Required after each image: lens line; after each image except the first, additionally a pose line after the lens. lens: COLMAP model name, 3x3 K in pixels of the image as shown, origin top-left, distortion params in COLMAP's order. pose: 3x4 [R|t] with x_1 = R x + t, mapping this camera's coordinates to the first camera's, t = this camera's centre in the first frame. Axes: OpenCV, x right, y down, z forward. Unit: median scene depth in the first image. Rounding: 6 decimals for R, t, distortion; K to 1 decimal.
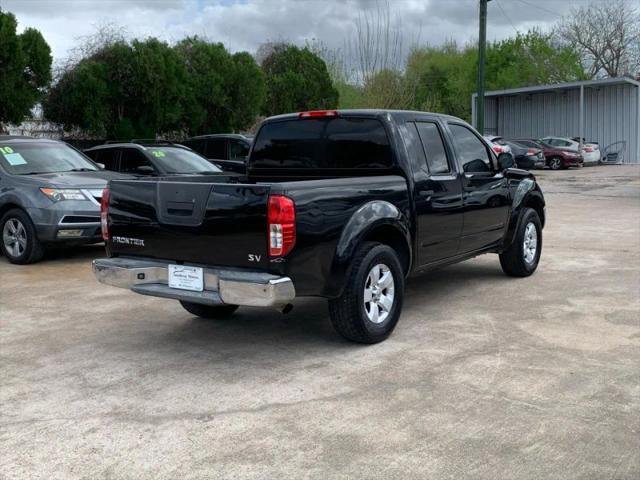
lens RADIAL K [[709.6, 0, 321.7], [0, 709.6, 240.2], [0, 0, 1]] dist [0.020270, 0.000000]
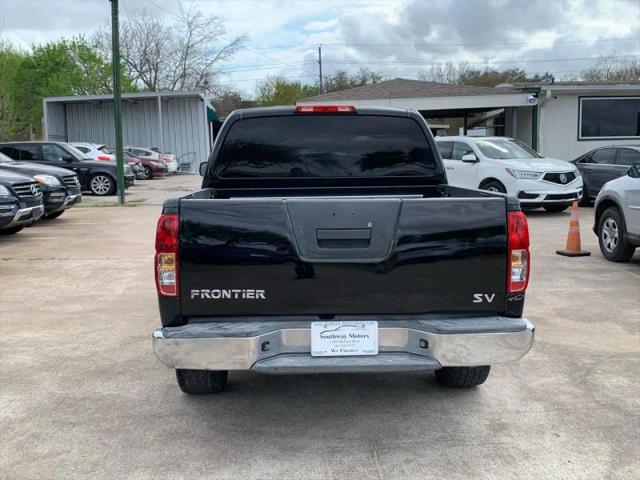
lens RADIAL K [[709.6, 0, 321.2], [0, 709.6, 238.1], [0, 0, 1]] dist [0.020270, 0.000000]
pose [[0.797887, -0.060196, 0.599794, -0.193574], [0.070353, 0.997501, 0.006522, -0.015522], [-0.598688, 0.036993, 0.800128, 0.147826]]
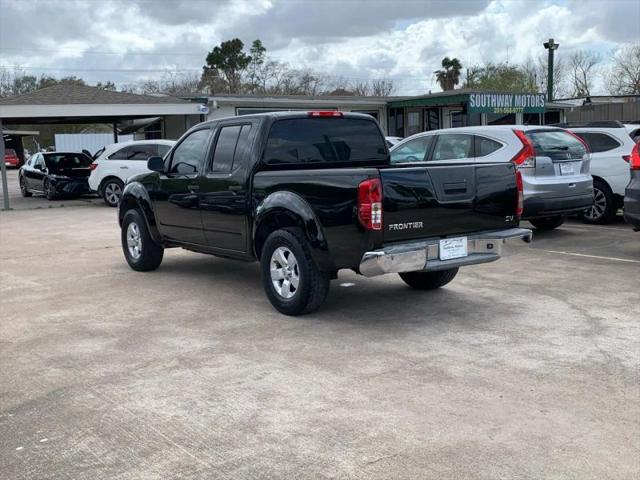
lens RADIAL K [[709.6, 0, 317.4], [0, 709.6, 242.0], [0, 0, 1]] dist [0.020270, 0.000000]
pose [[0.322558, -0.109232, 0.940226, -0.429028], [0.144121, 0.987405, 0.065270, -0.020589], [-0.935513, 0.114452, 0.334238, 0.259385]]
